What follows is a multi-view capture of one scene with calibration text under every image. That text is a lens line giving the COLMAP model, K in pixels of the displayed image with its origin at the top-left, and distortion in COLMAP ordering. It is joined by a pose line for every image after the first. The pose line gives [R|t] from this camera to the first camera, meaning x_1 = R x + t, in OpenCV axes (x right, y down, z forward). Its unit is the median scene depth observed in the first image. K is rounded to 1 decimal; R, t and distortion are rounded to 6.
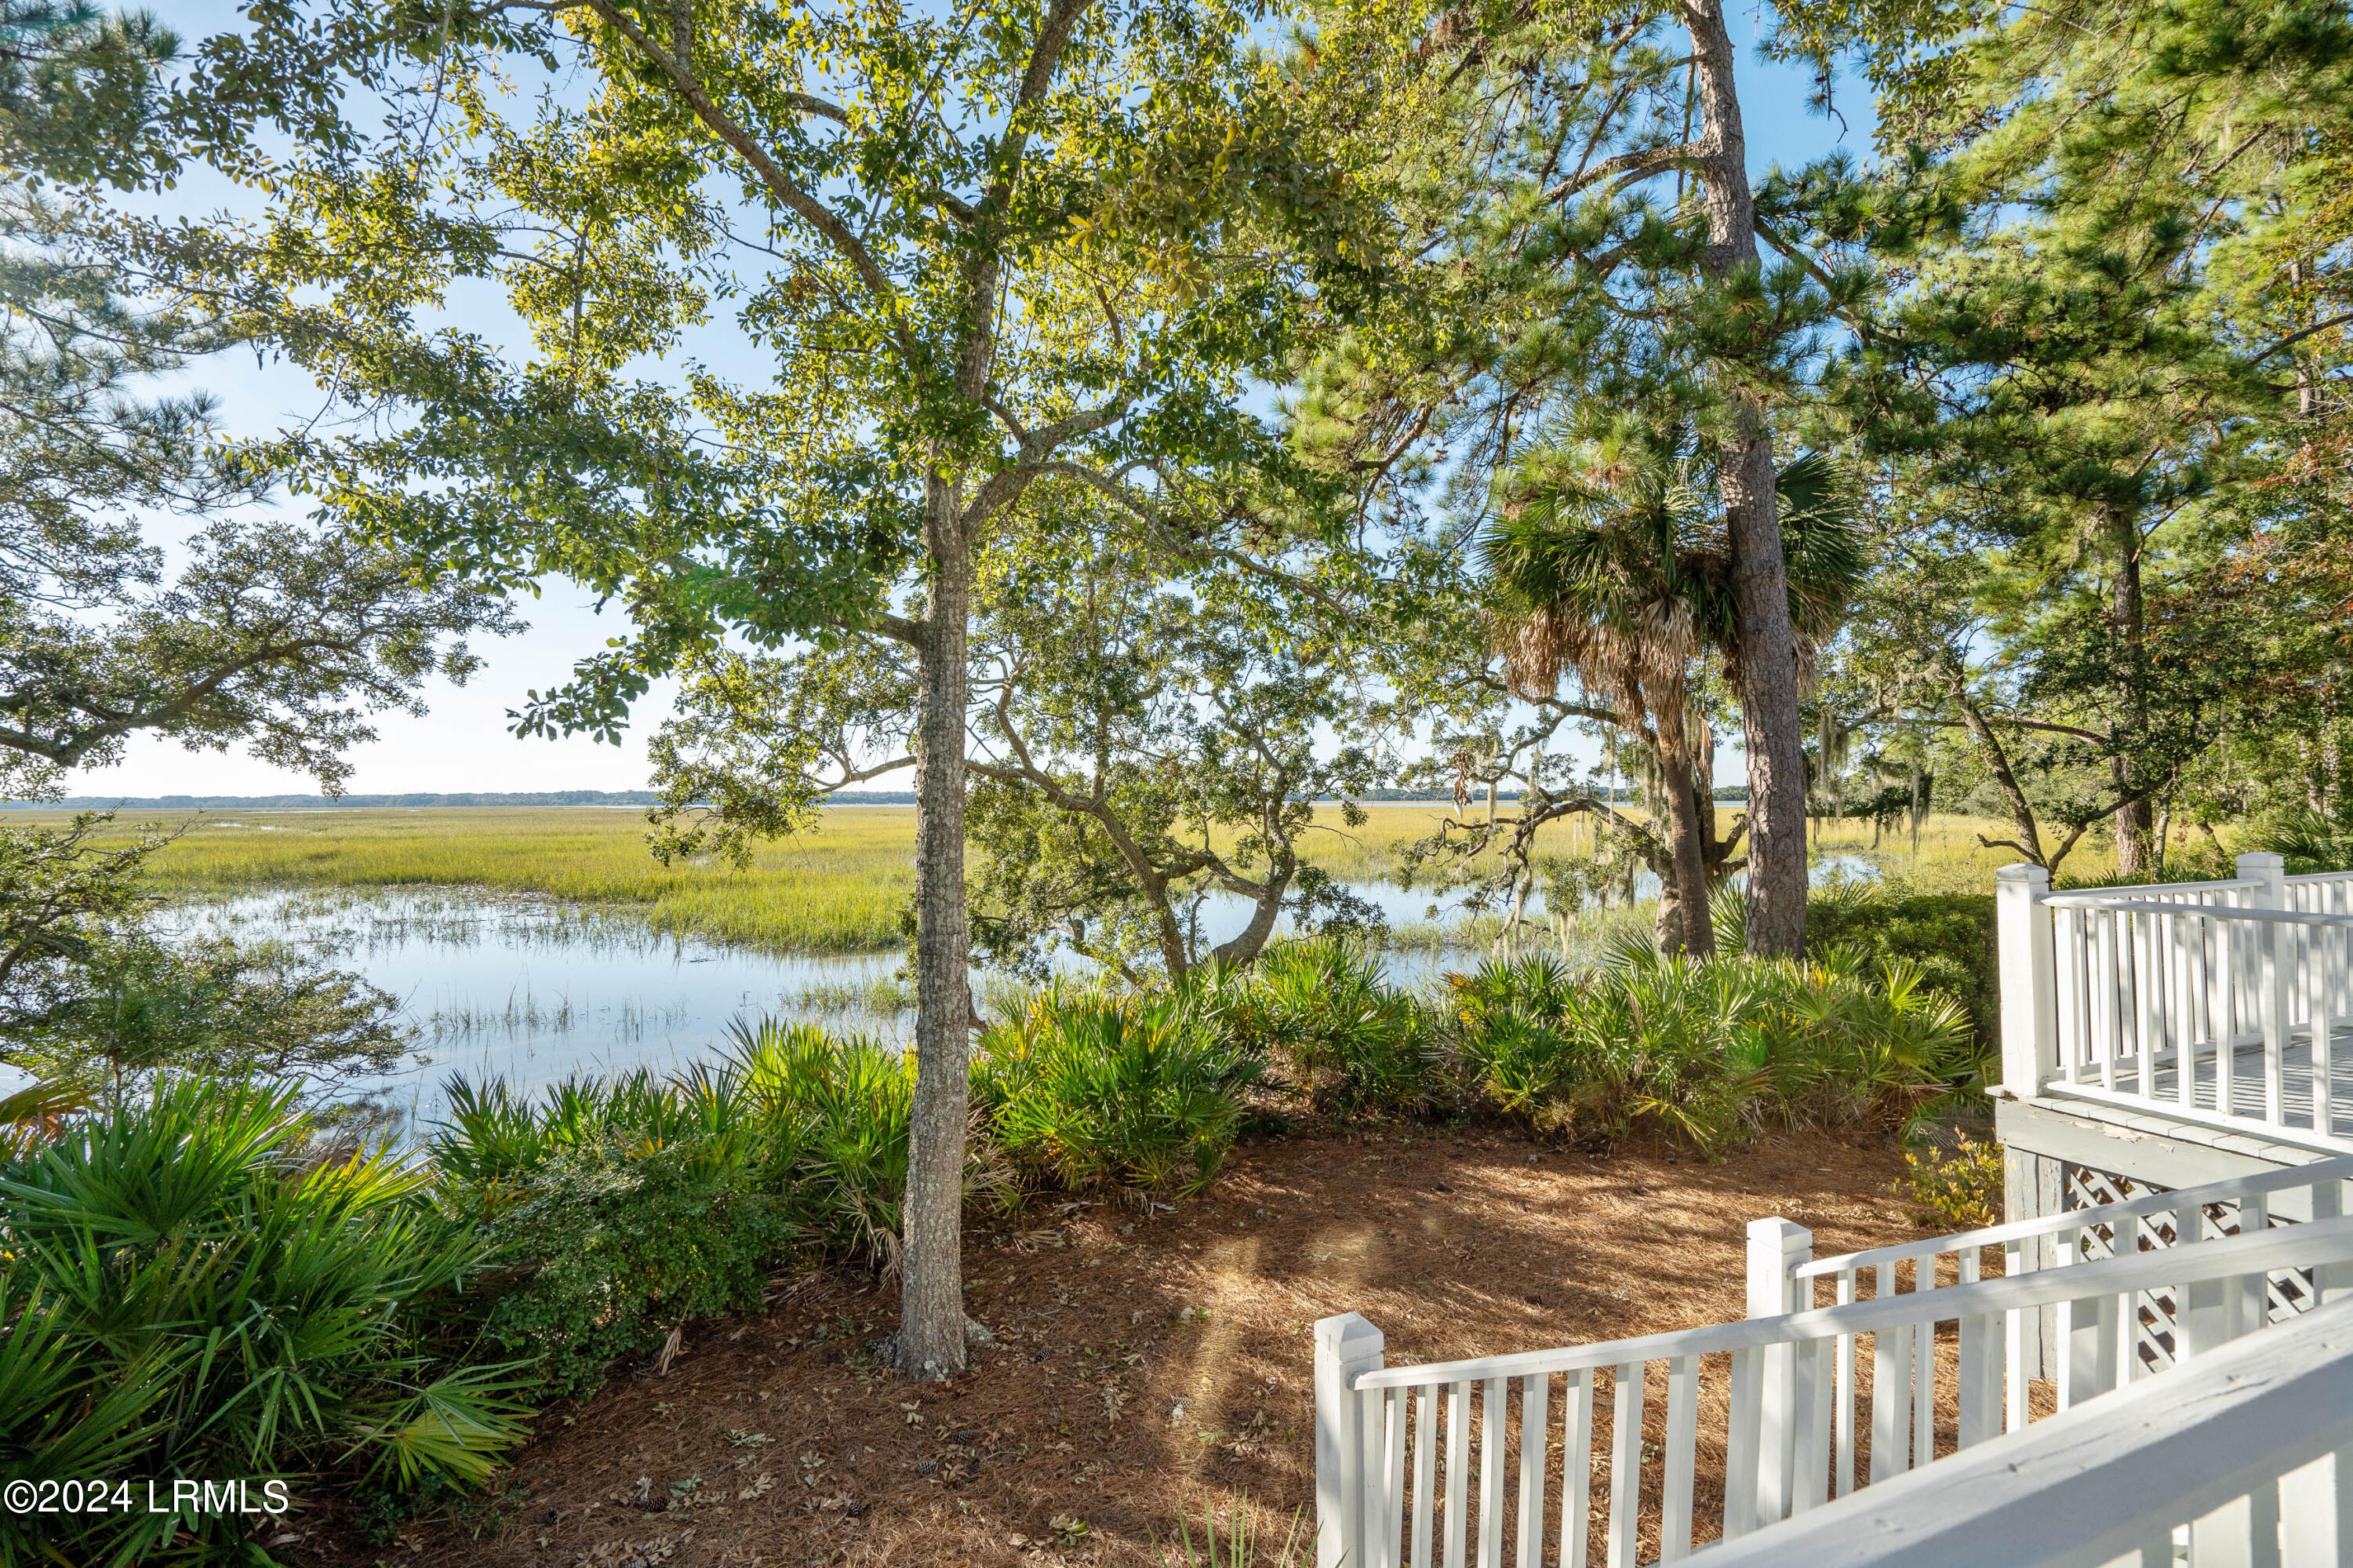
lens RADIAL K [[1087.2, 0, 1134.2], [0, 1087.2, 795.2], [0, 0, 1]] dist [-0.078191, 0.025290]
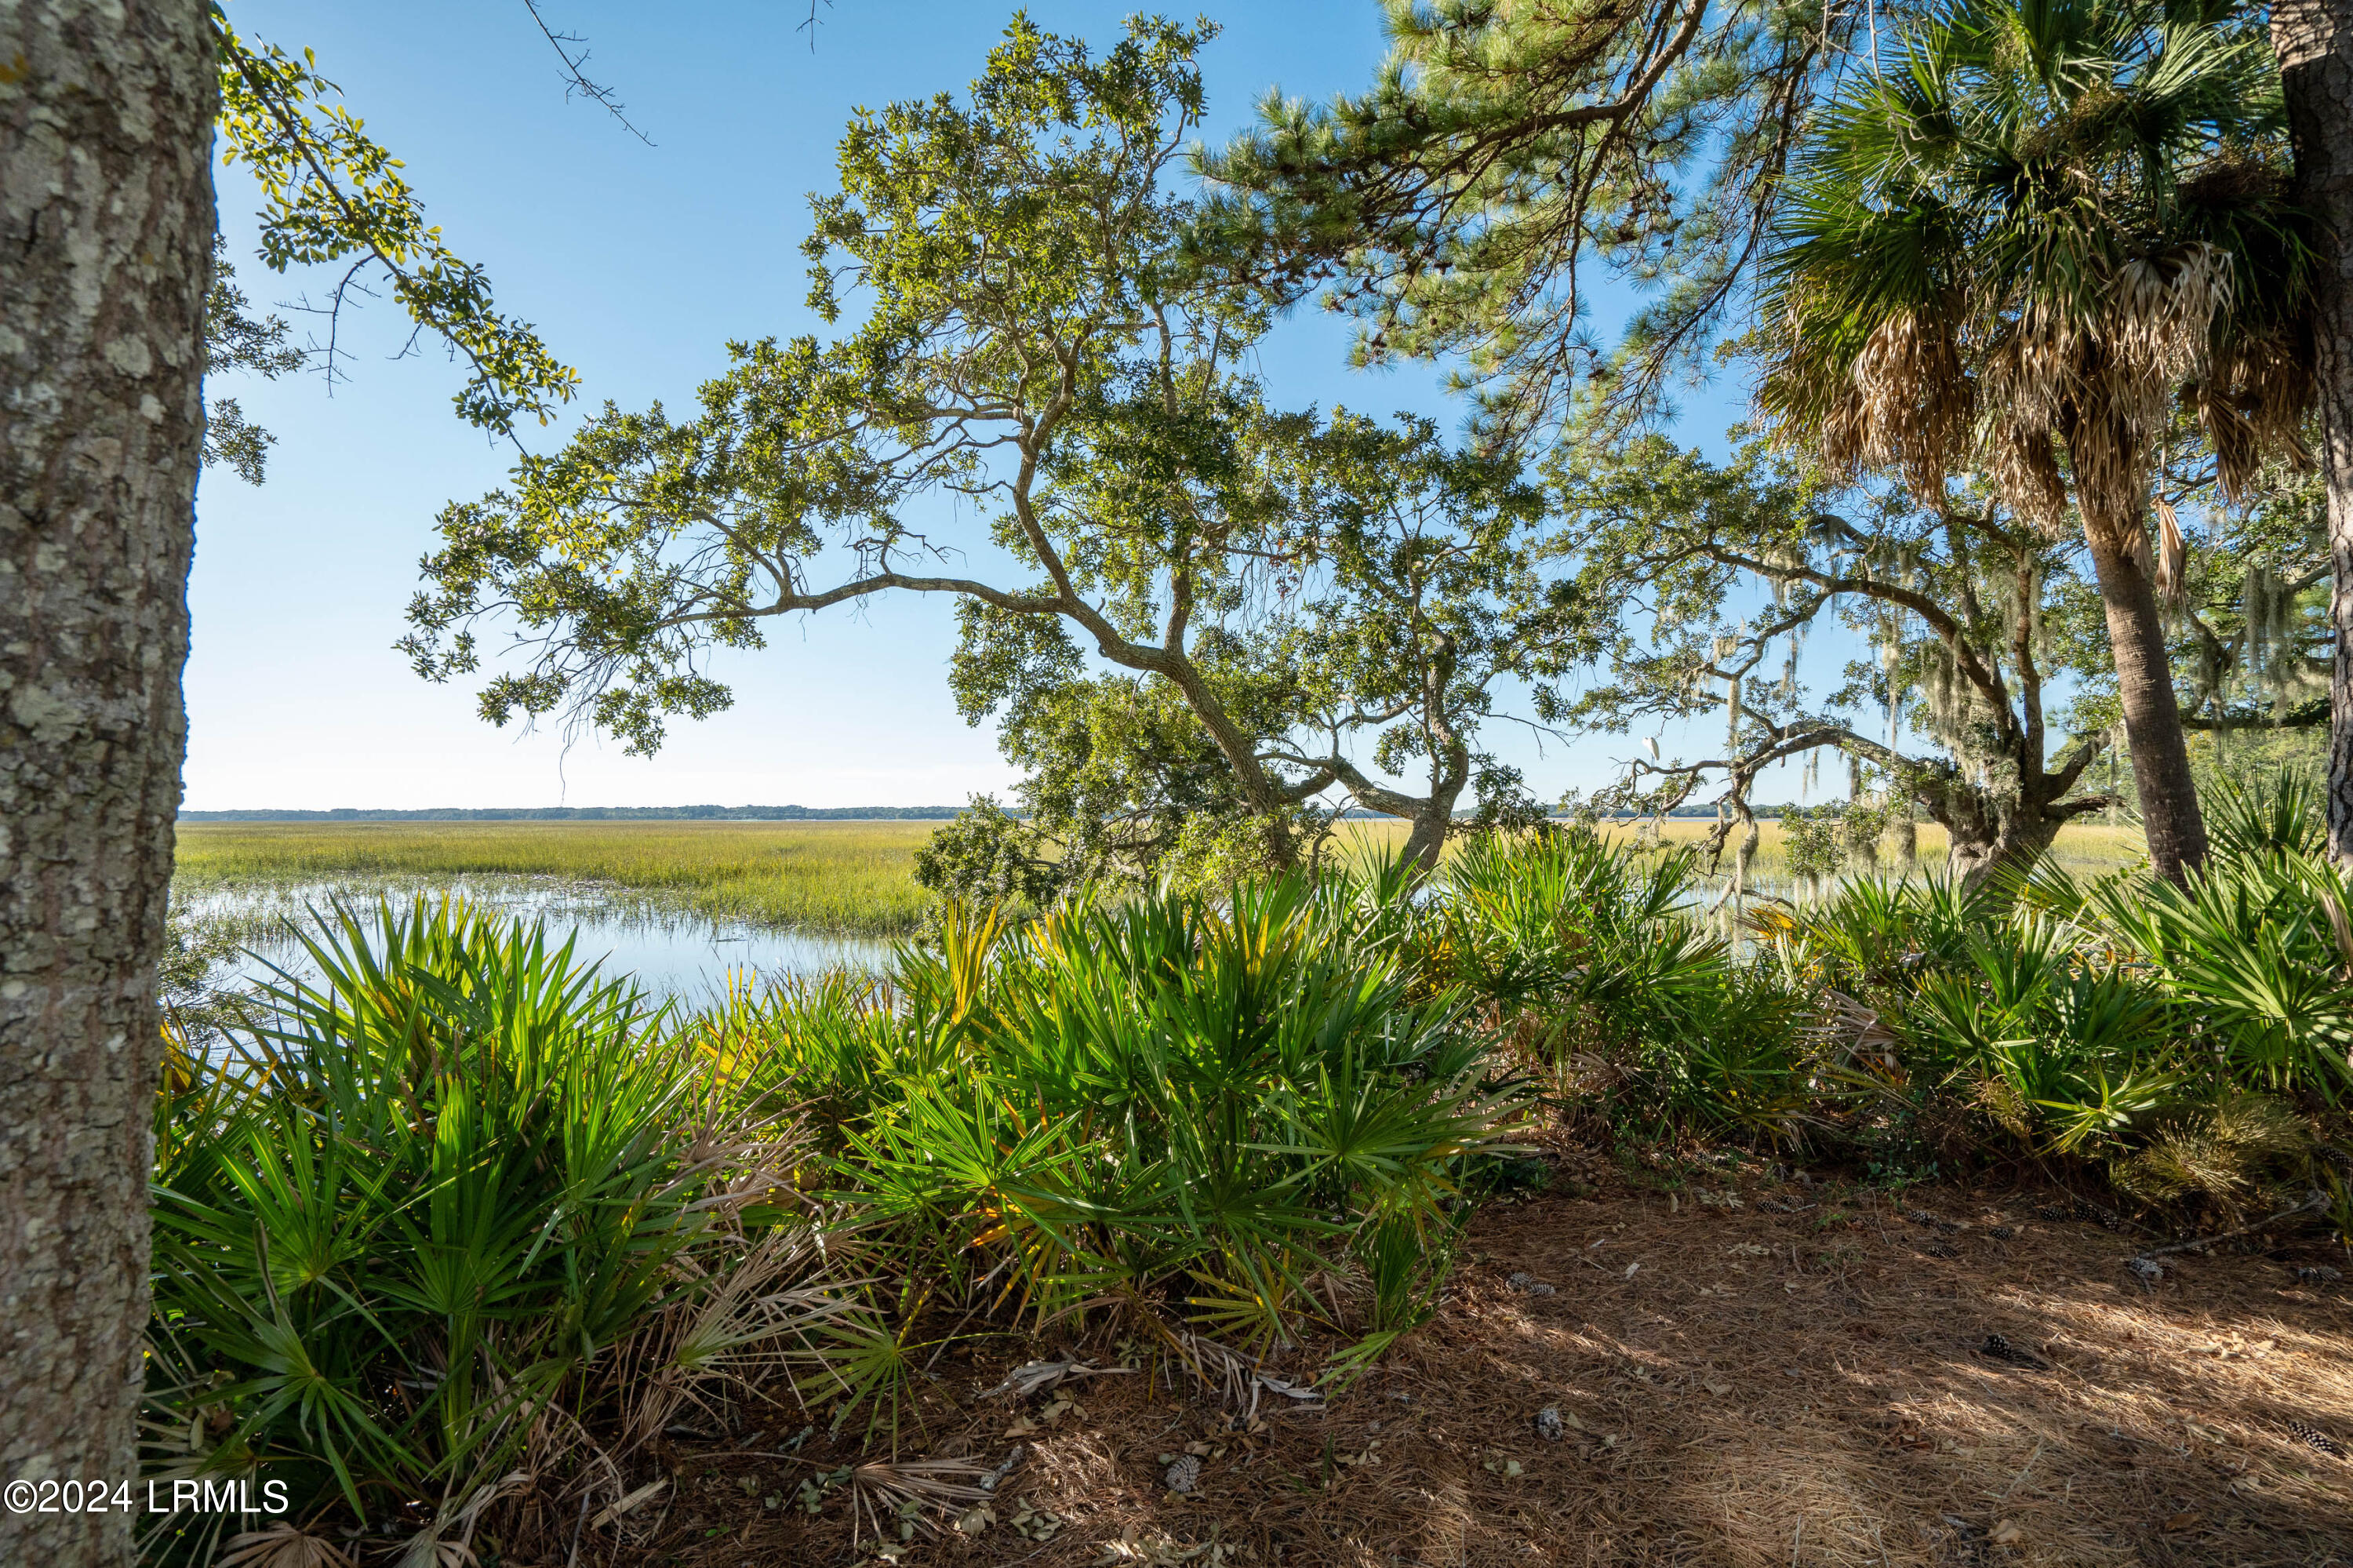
lens RADIAL K [[1087.2, 0, 1134.2], [0, 1087.2, 795.2], [0, 0, 1]] dist [-0.078191, 0.025290]
pose [[0.995652, 0.004892, -0.093023, 0.003633], [-0.006302, 0.999870, -0.014862, 0.089344], [0.092939, 0.015383, 0.995553, 0.305818]]
